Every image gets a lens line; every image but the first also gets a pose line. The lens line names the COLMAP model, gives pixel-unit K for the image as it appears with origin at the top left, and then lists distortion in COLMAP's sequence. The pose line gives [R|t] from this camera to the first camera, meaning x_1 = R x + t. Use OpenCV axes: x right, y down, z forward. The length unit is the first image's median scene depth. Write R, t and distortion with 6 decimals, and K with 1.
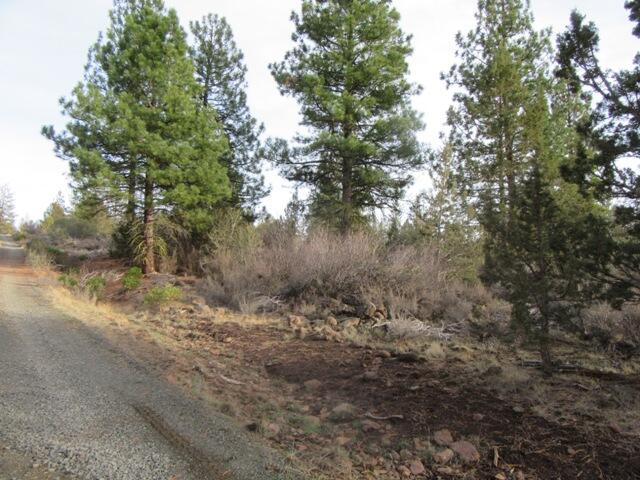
lens RADIAL K [[475.1, 0, 320.1], [0, 475.1, 240.0], [0, 0, 1]] dist [0.002869, 0.005840]
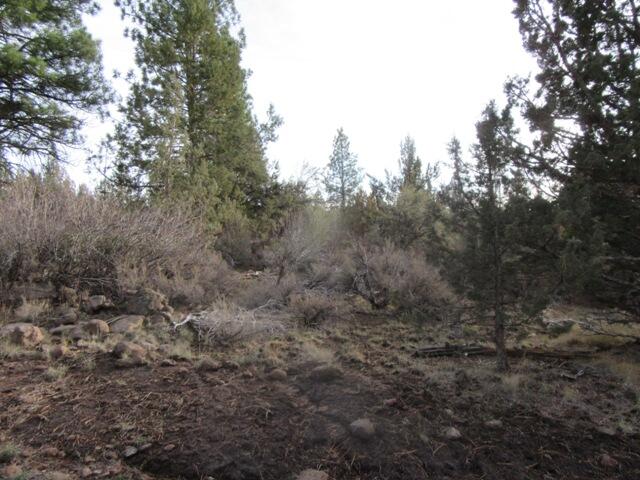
lens RADIAL K [[475.1, 0, 320.0], [0, 475.1, 239.2], [0, 0, 1]] dist [0.002869, 0.005840]
pose [[0.714907, -0.016364, 0.699028, -0.081304], [-0.035729, 0.997565, 0.059893, 0.004411], [-0.698306, -0.067793, 0.712581, 0.150065]]
